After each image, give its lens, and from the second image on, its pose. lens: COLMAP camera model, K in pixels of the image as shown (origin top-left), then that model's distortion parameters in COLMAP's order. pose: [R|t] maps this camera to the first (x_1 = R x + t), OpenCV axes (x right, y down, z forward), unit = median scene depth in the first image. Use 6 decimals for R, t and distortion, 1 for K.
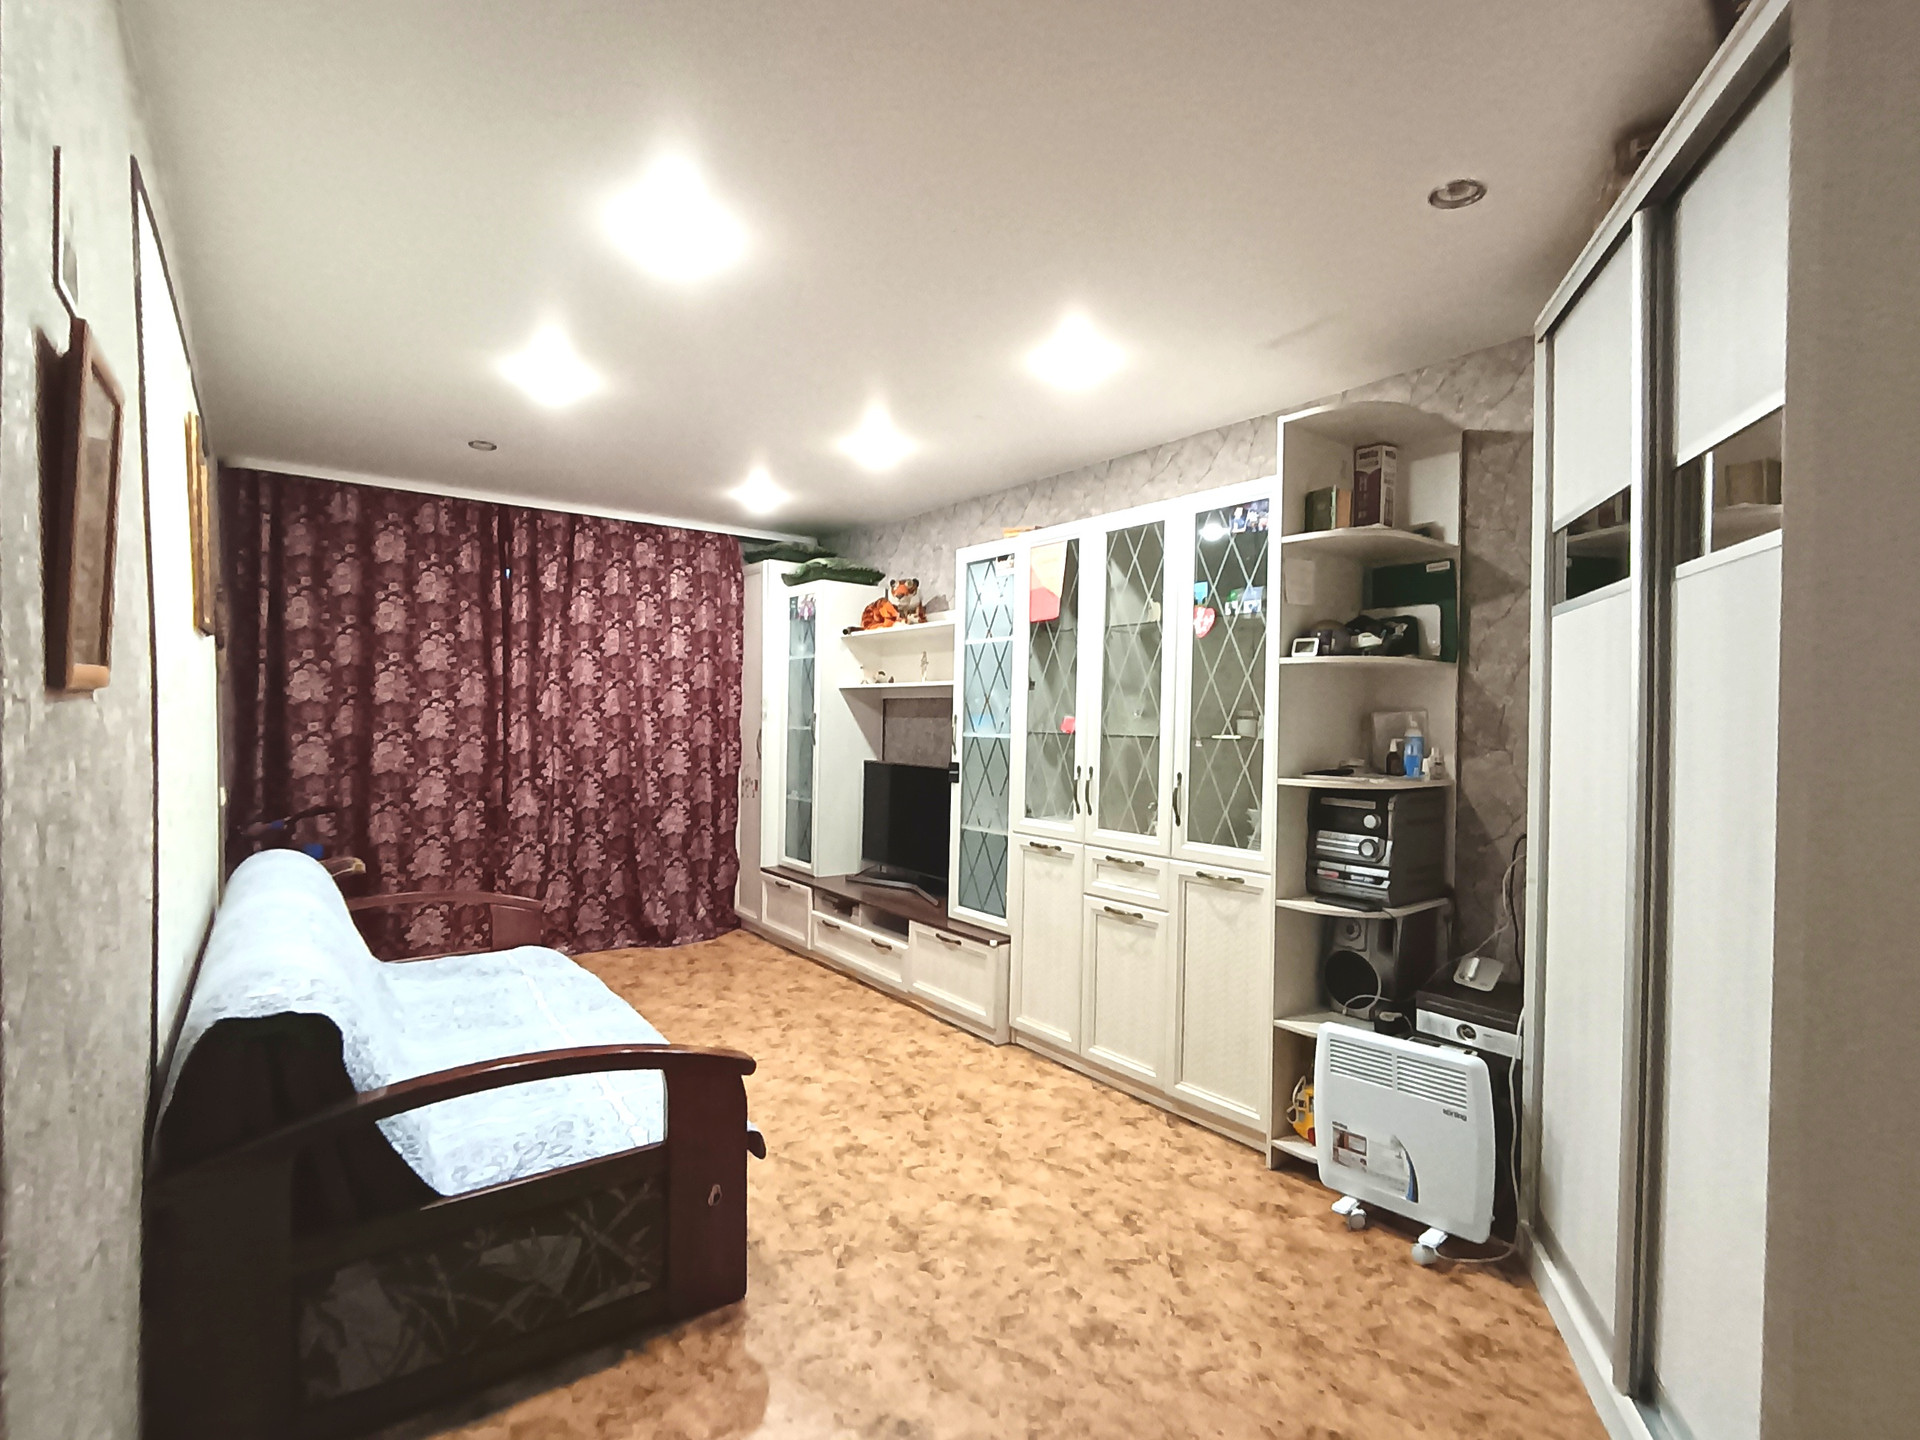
lens RADIAL K [[906.8, 0, 957.4], [0, 906.8, 710.8], [0, 0, 1]] dist [-0.010843, -0.000905]
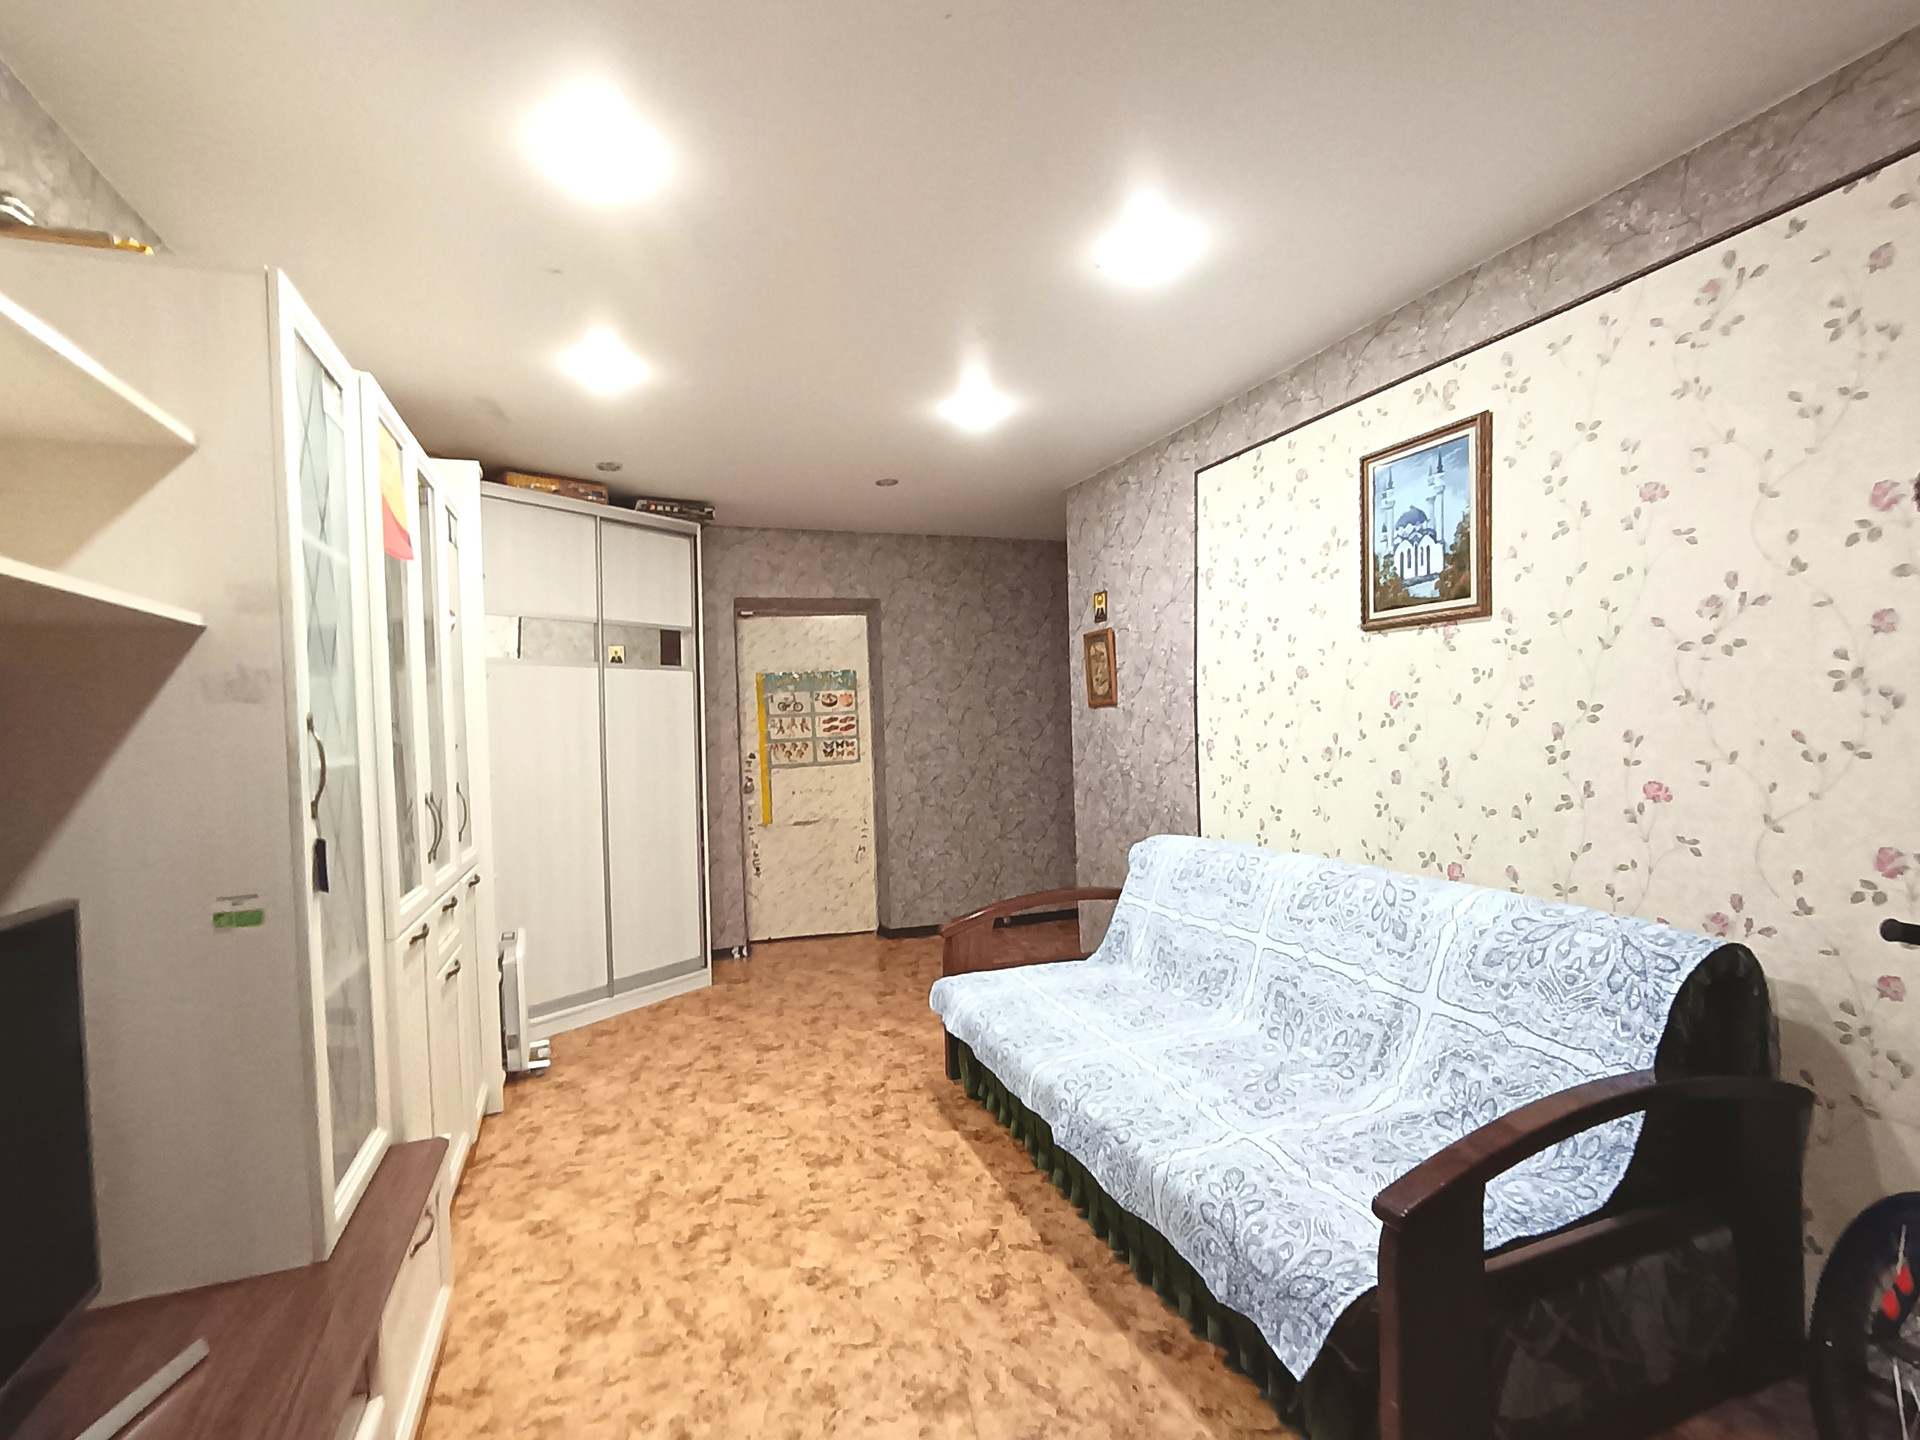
lens RADIAL K [[906.8, 0, 966.2], [0, 906.8, 718.8], [0, 0, 1]] dist [-0.010843, -0.000905]
pose [[-0.959704, 0.017708, 0.280453, -0.500568], [0.016736, 0.999843, -0.005862, 0.017893], [-0.280513, -0.000932, -0.959850, 1.738162]]
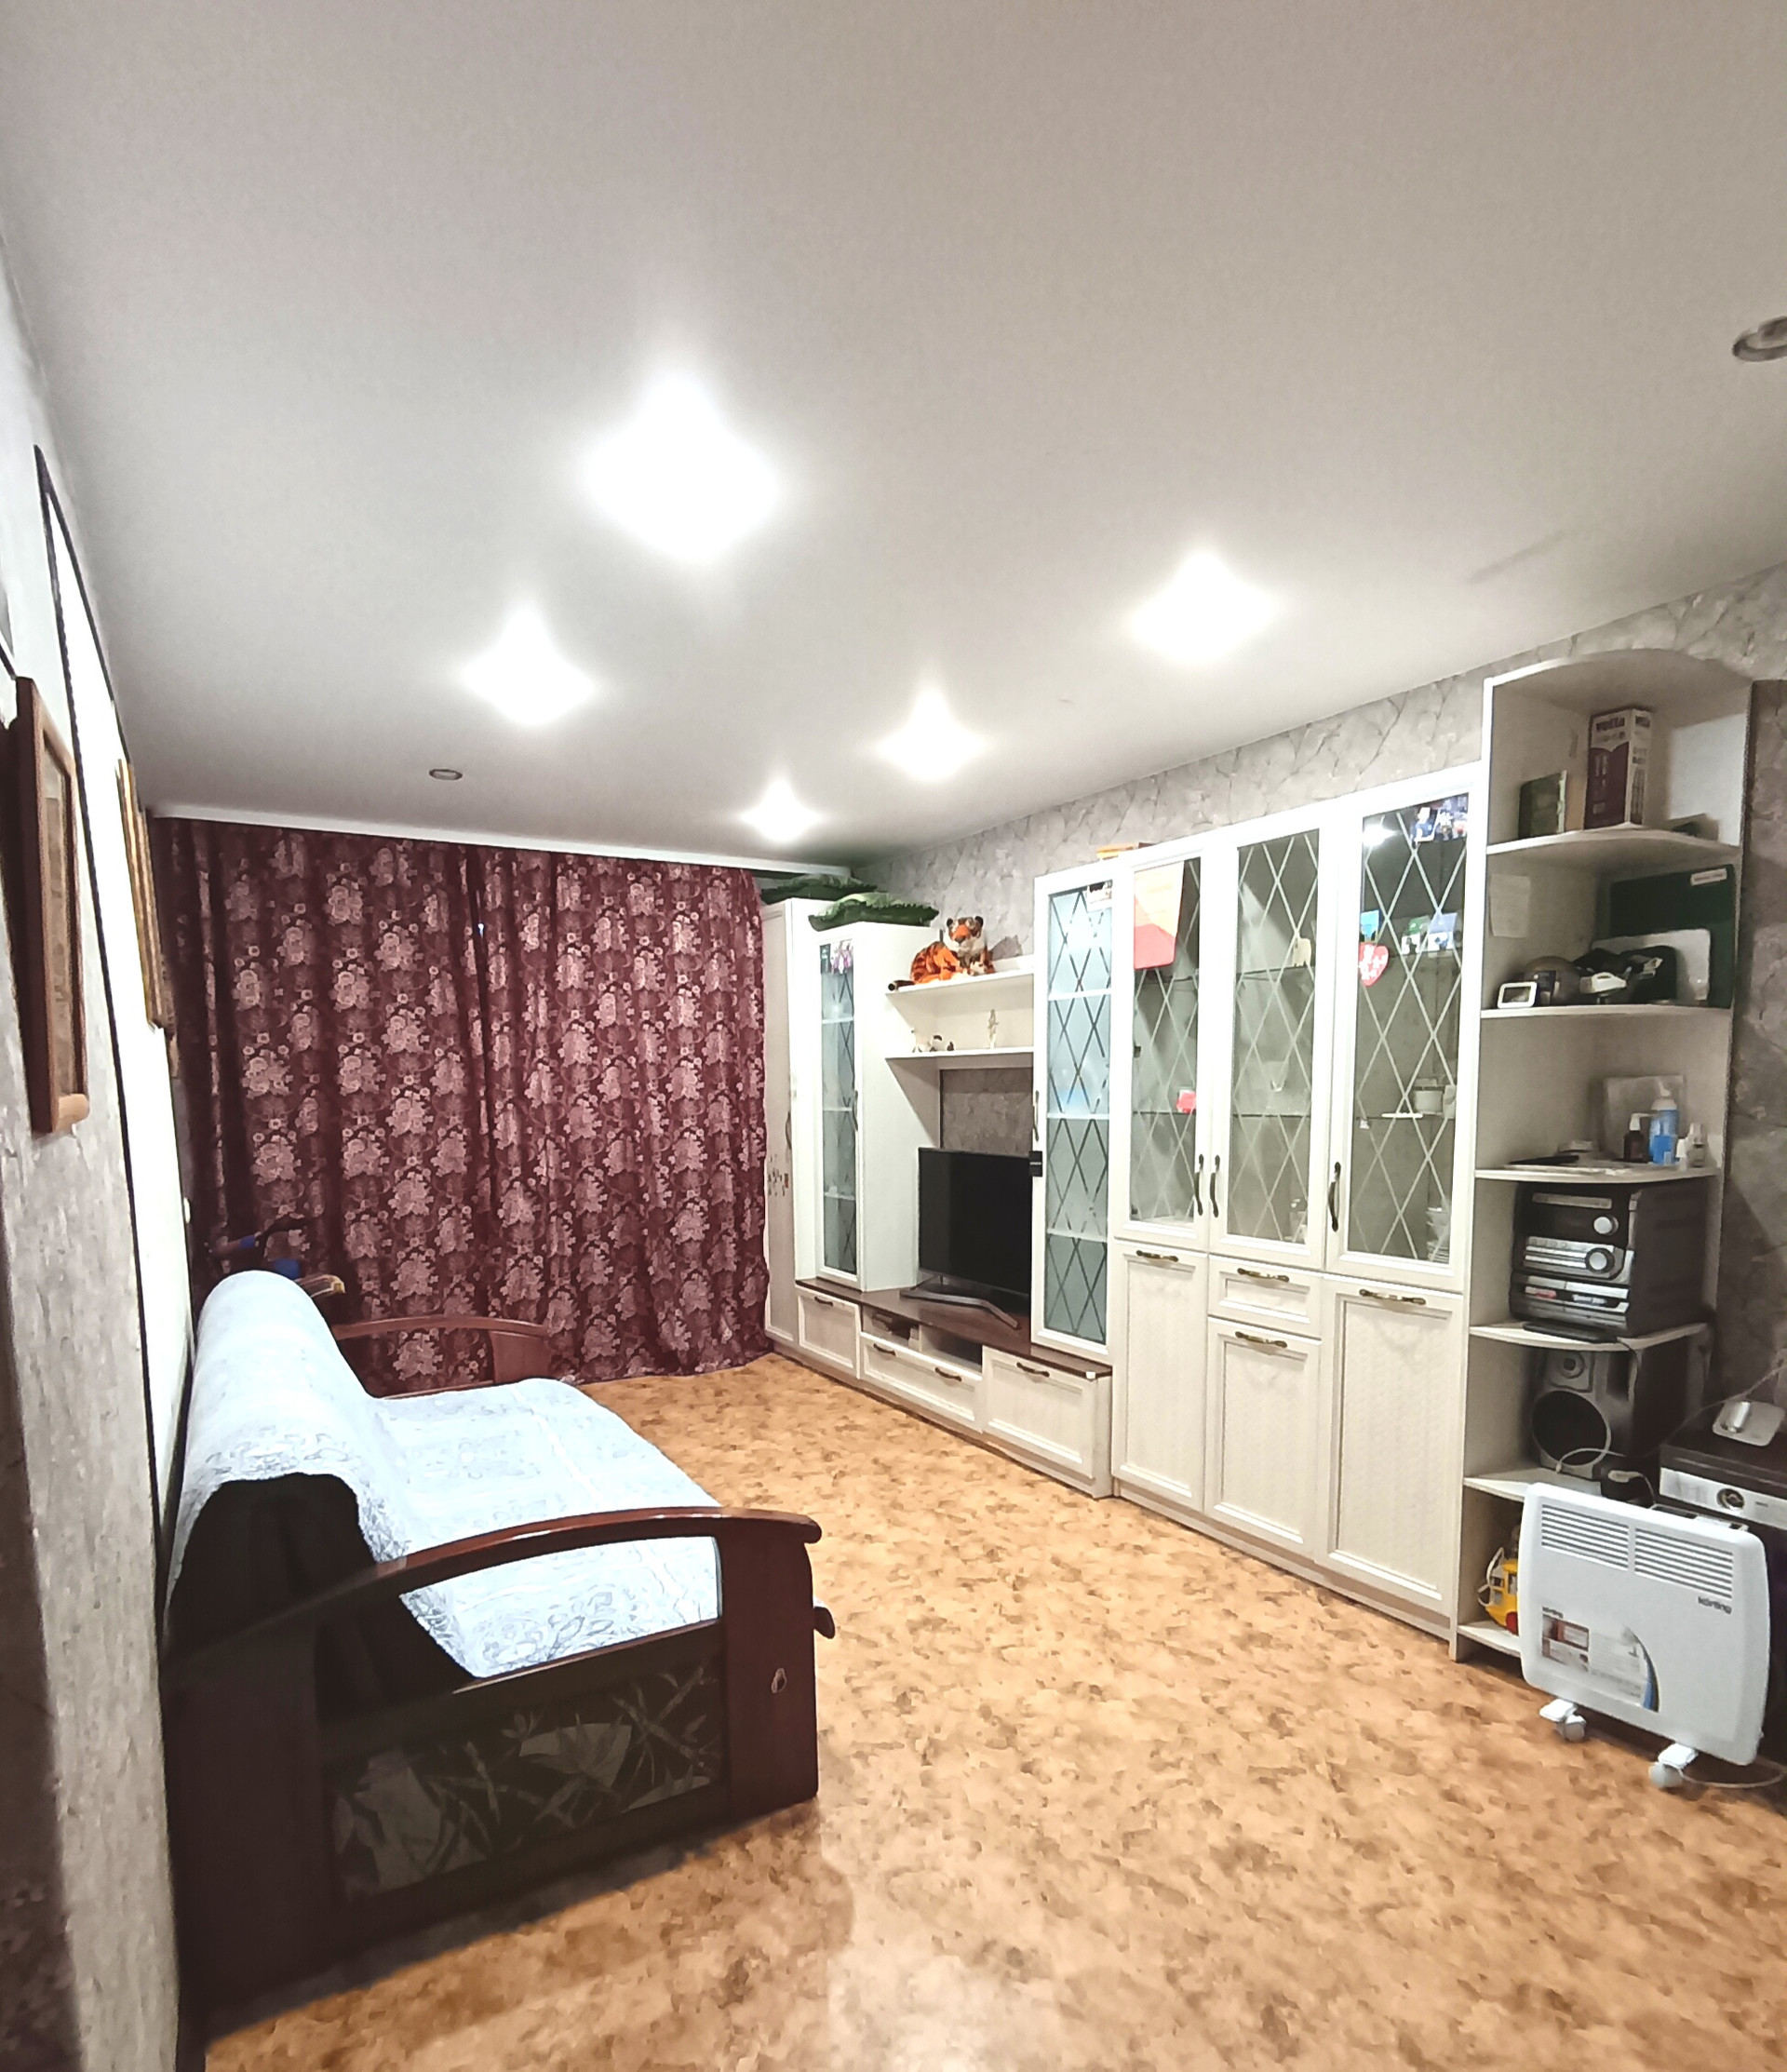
lens RADIAL K [[1128.9, 0, 897.3], [0, 1128.9, 1180.6], [0, 0, 1]] dist [-0.008881, -0.000463]
pose [[0.994024, -0.017005, -0.107831, -0.024410], [0.026969, 0.995428, 0.091629, -0.014716], [0.105780, -0.093990, 0.989938, 0.008630]]
